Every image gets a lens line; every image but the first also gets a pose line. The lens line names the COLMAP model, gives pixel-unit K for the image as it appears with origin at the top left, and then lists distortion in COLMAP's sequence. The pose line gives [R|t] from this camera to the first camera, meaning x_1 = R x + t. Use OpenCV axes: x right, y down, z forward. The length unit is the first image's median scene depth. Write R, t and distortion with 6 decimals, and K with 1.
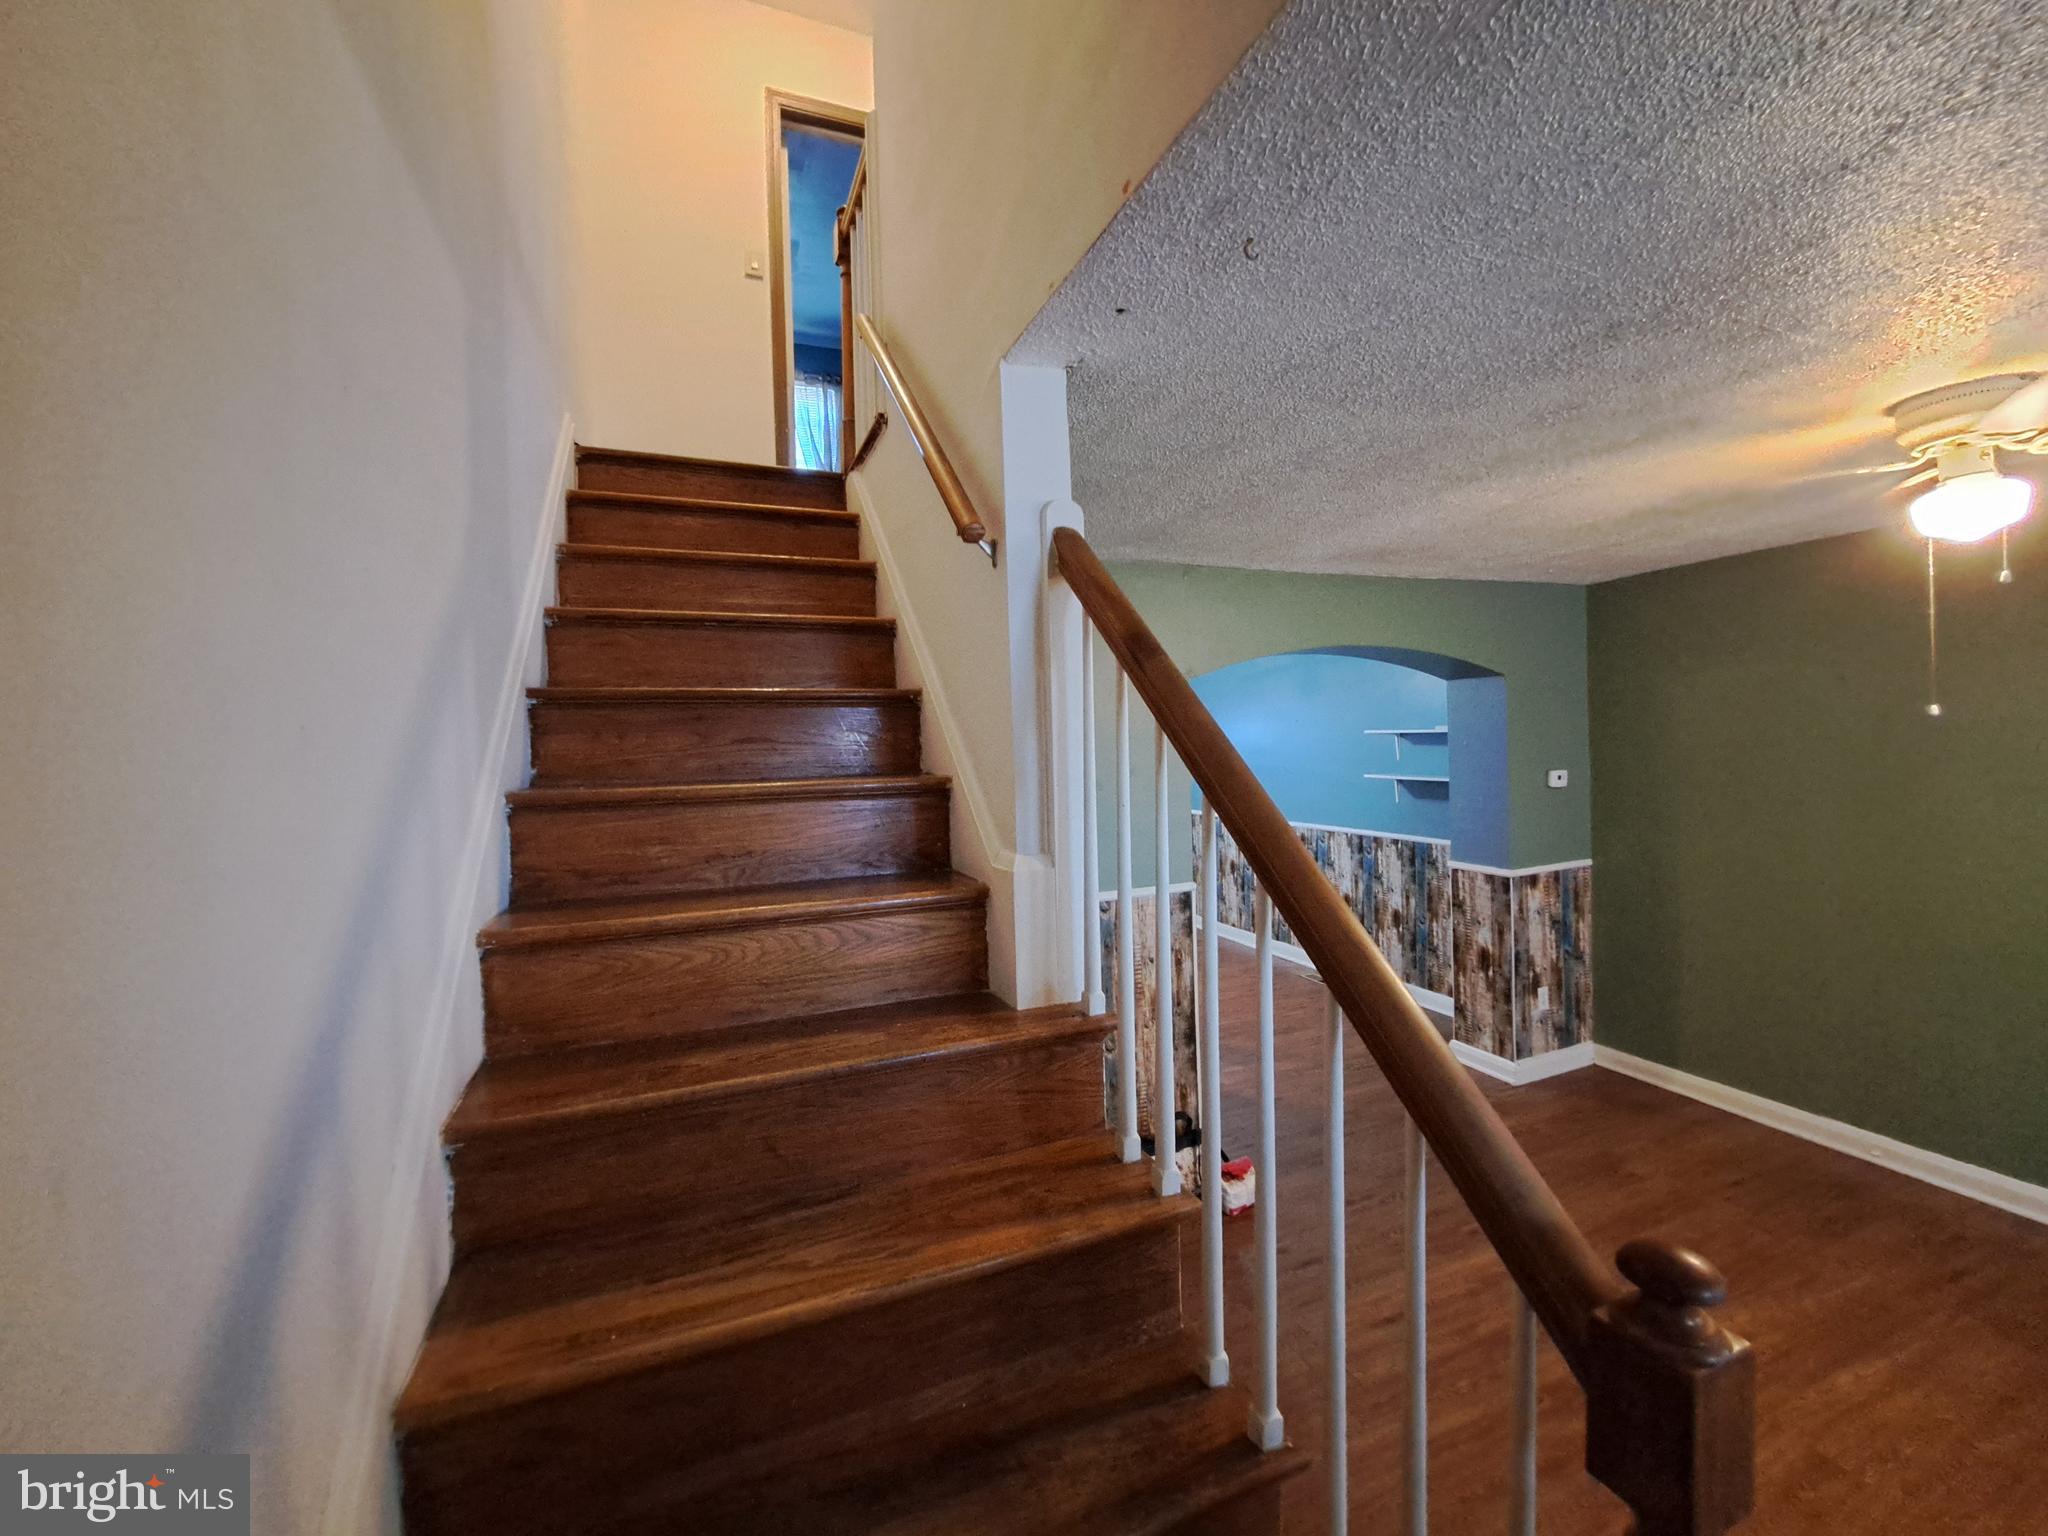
lens RADIAL K [[816.8, 0, 1016.2], [0, 816.8, 744.4], [0, 0, 1]] dist [-0.019325, 0.001538]
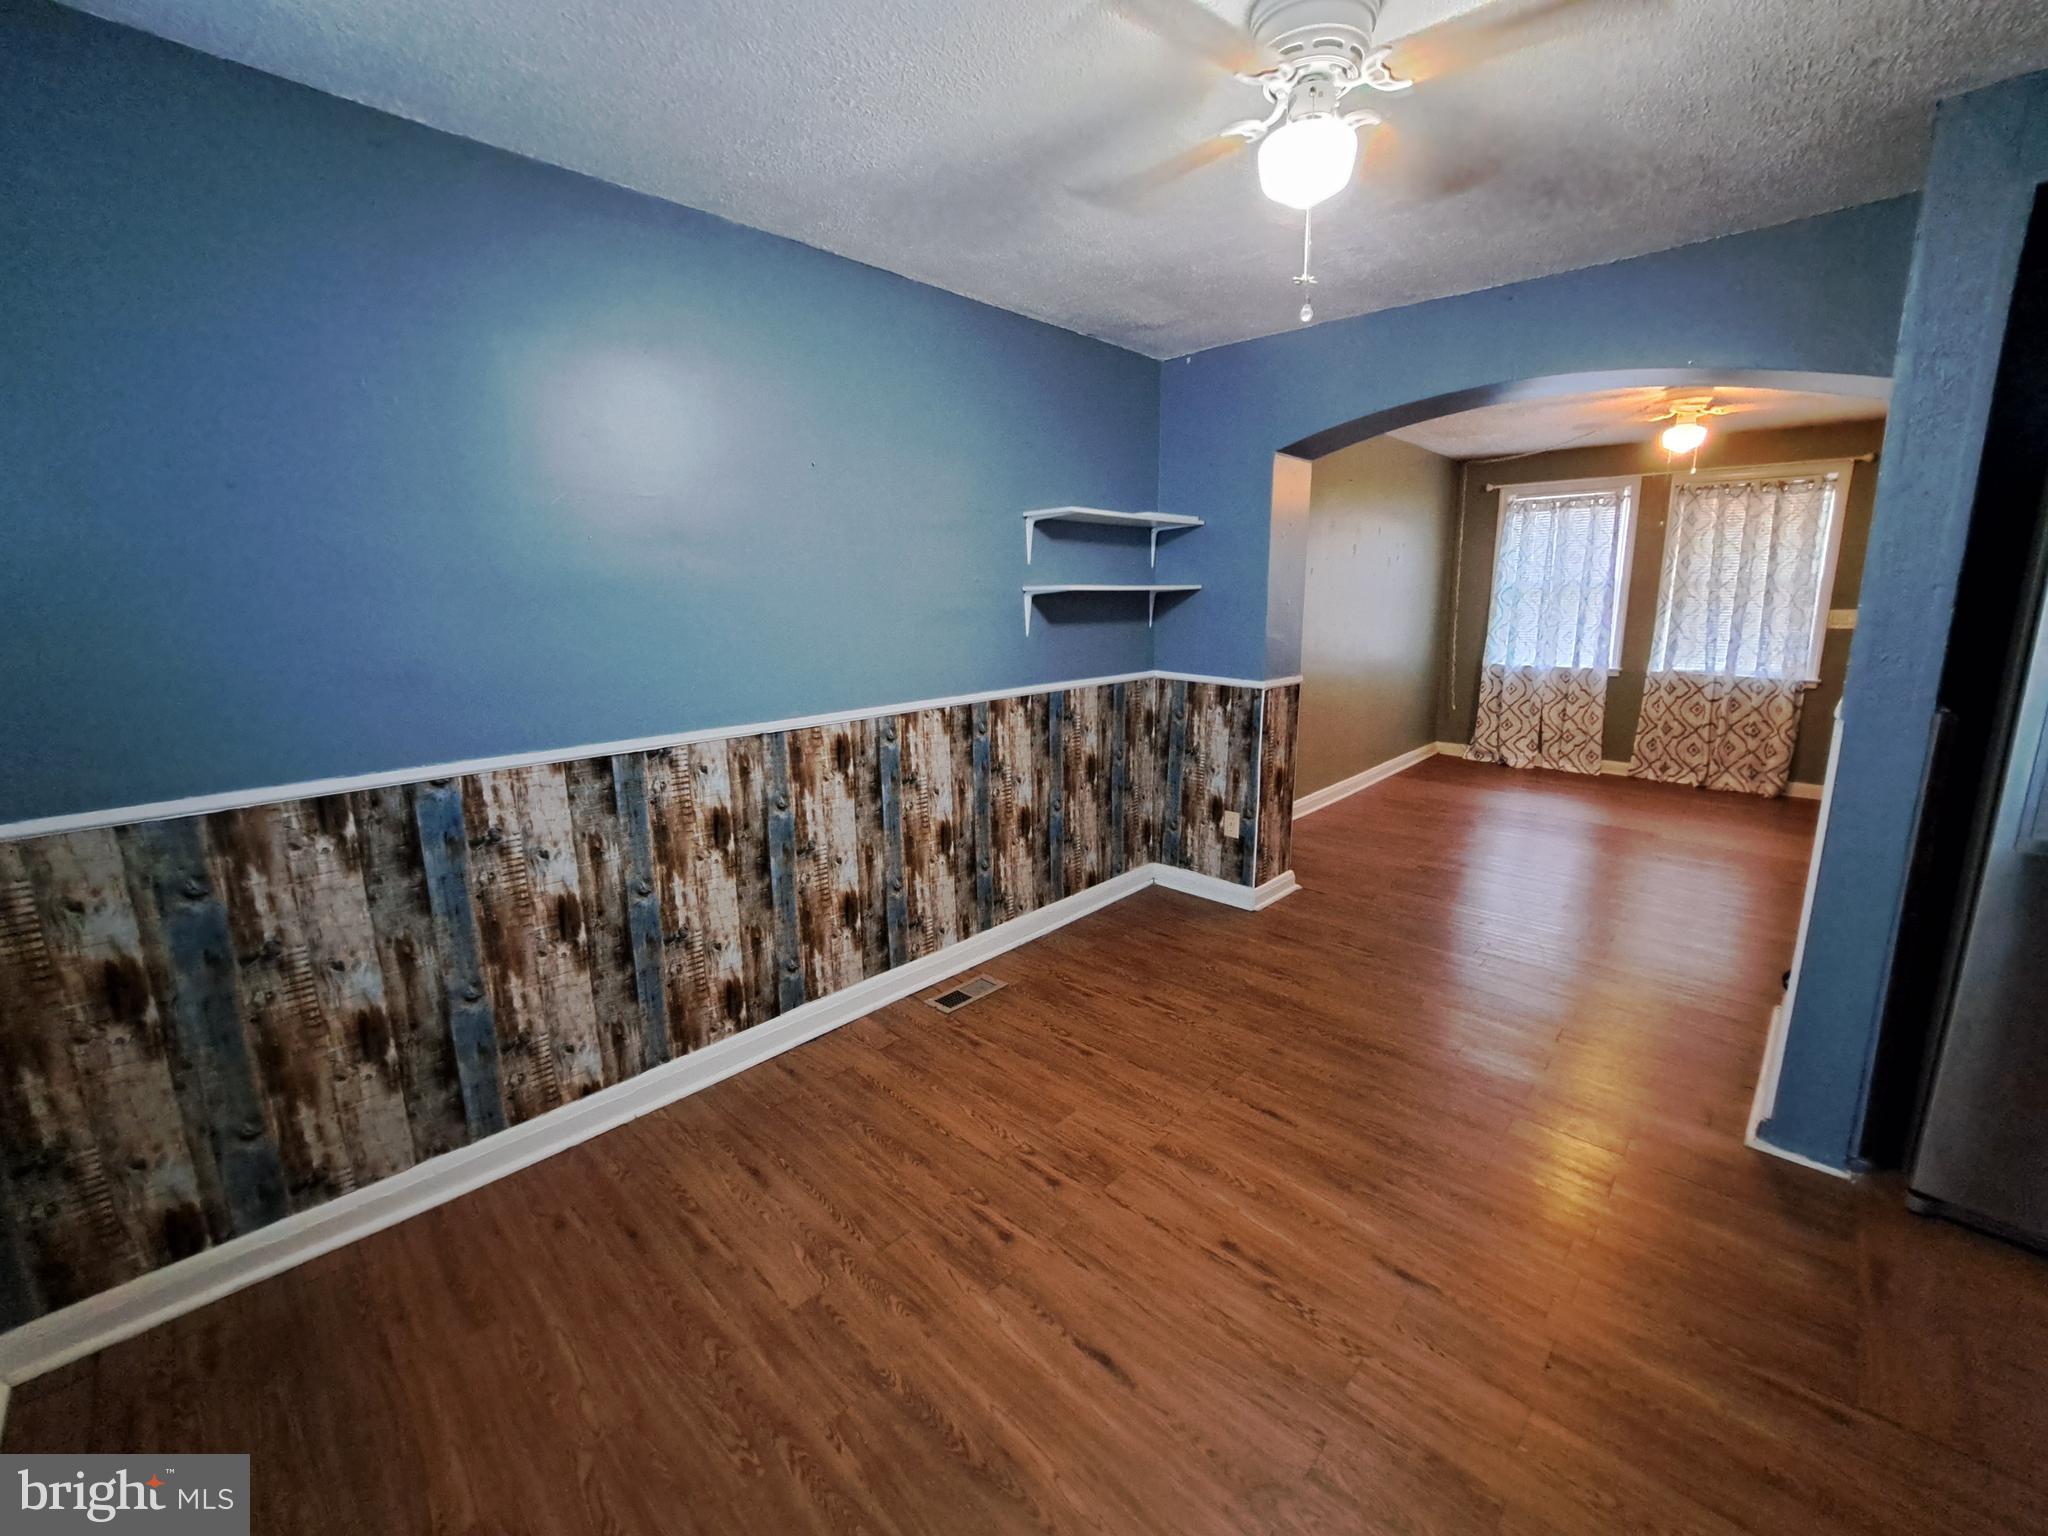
lens RADIAL K [[816.8, 0, 1012.5], [0, 816.8, 752.4], [0, 0, 1]] dist [-0.019325, 0.001538]
pose [[-0.410116, -0.141166, 0.901042, -0.123073], [0.029164, 0.985414, 0.167659, 0.070692], [-0.911567, 0.095037, -0.400017, 1.637033]]
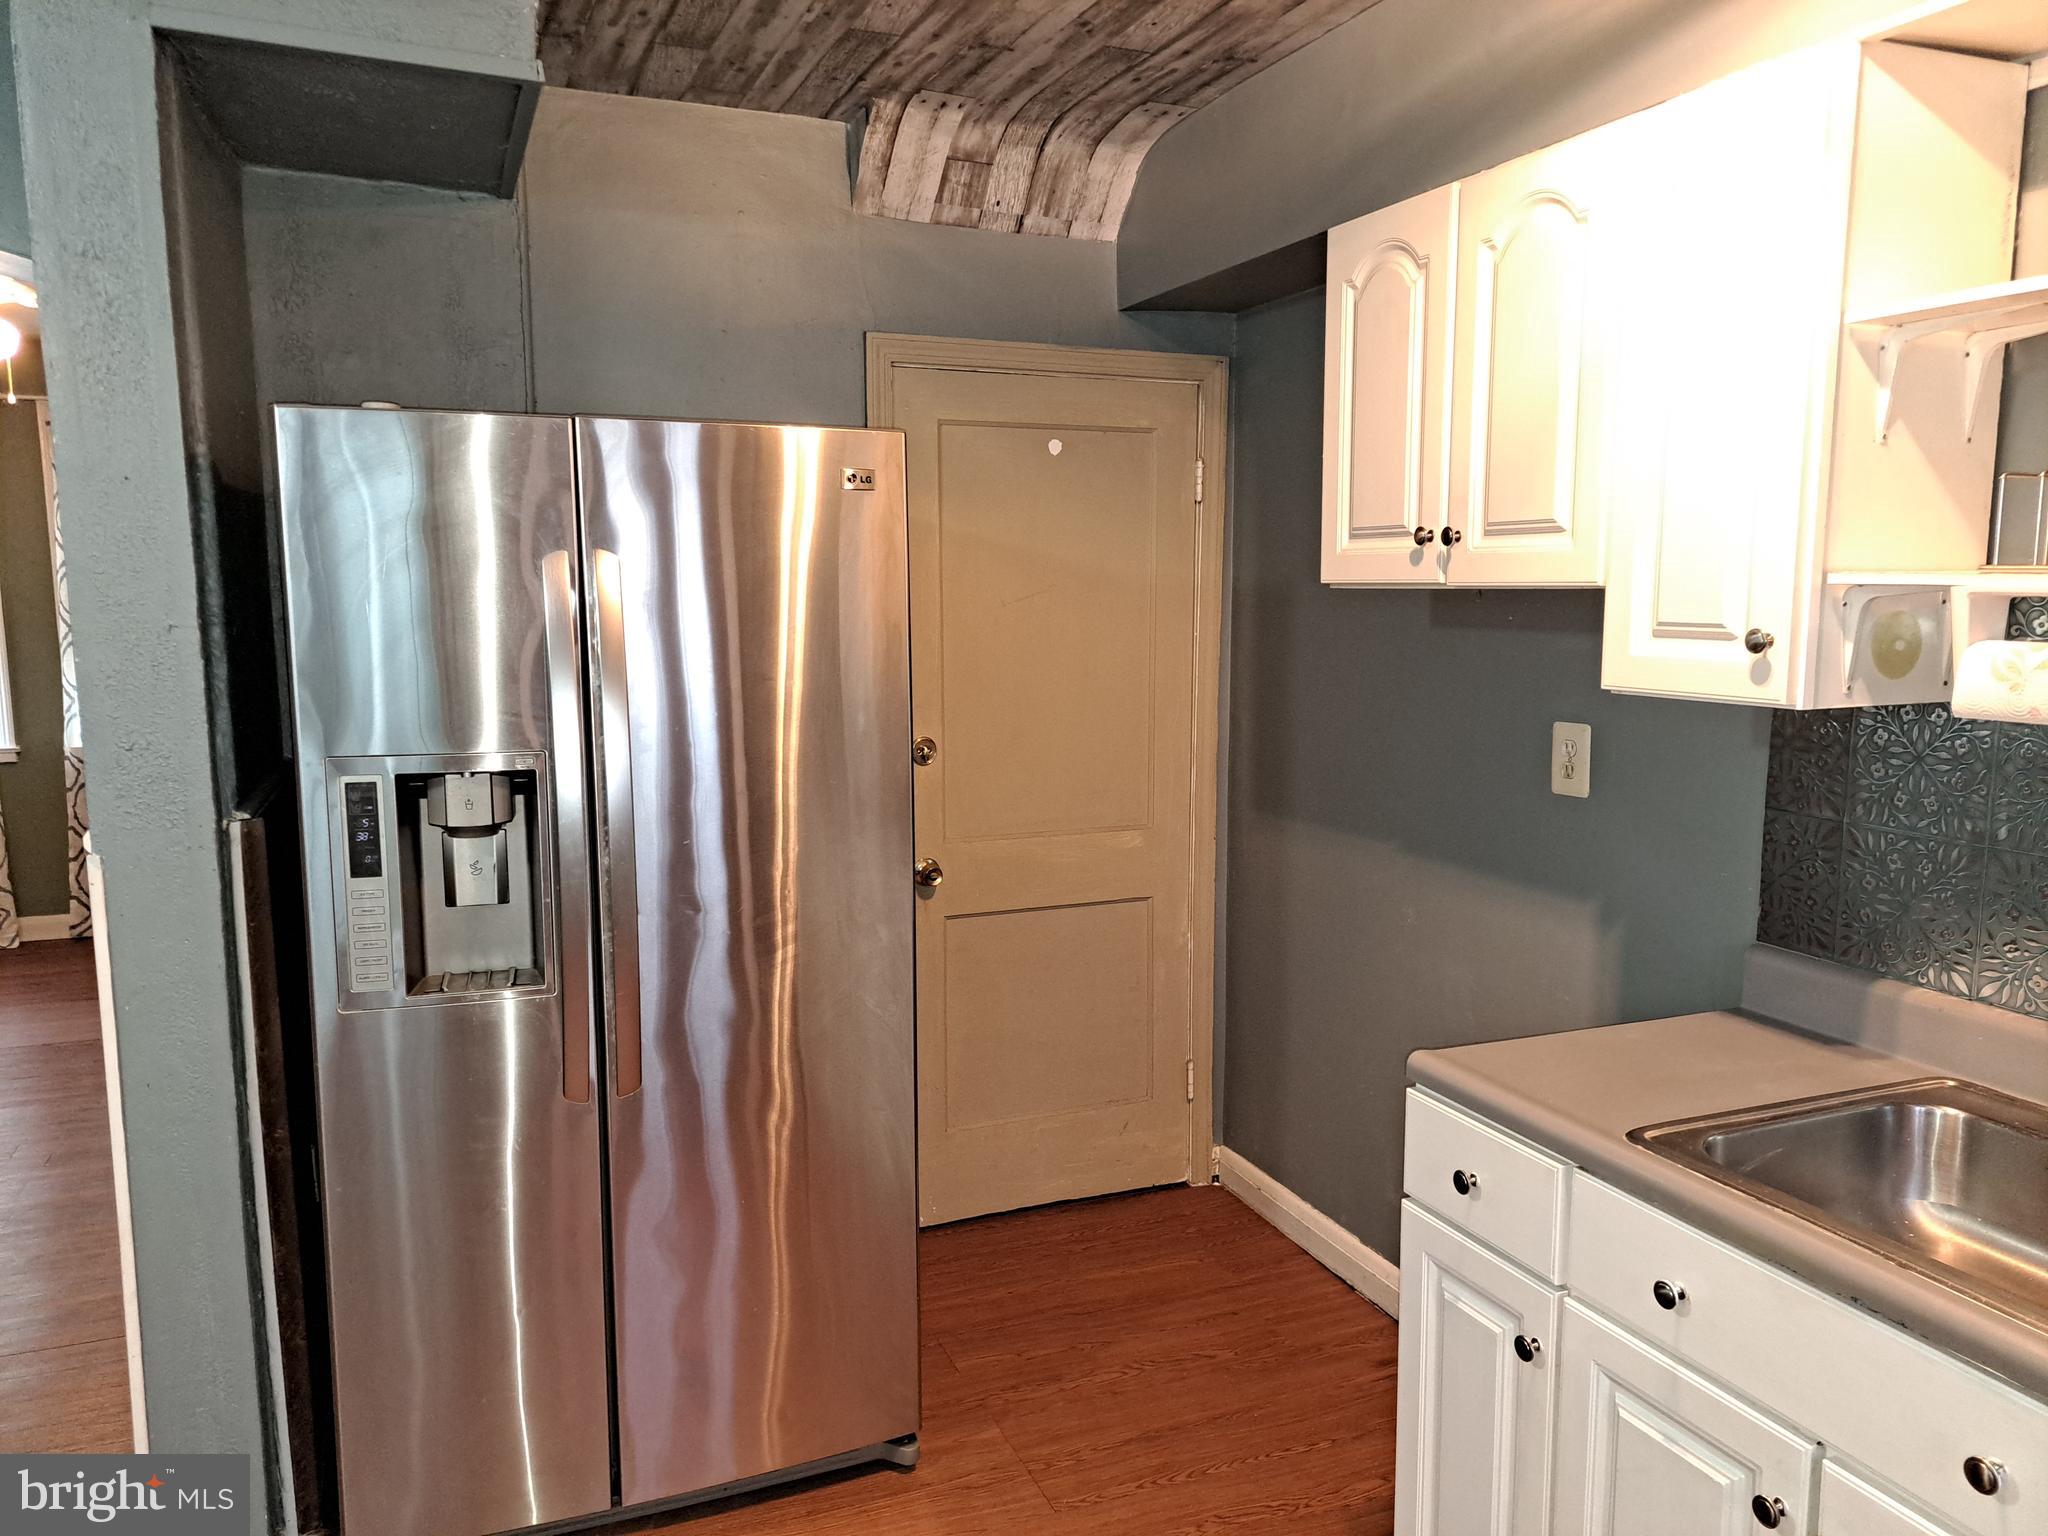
lens RADIAL K [[1467.9, 0, 1040.8], [0, 1467.9, 786.0], [0, 0, 1]] dist [0.063651, -0.059483]
pose [[-0.999267, 0.030665, -0.022915, -0.209124], [0.027177, 0.989852, 0.139479, 0.059030], [0.026960, 0.138754, -0.989960, 1.519528]]
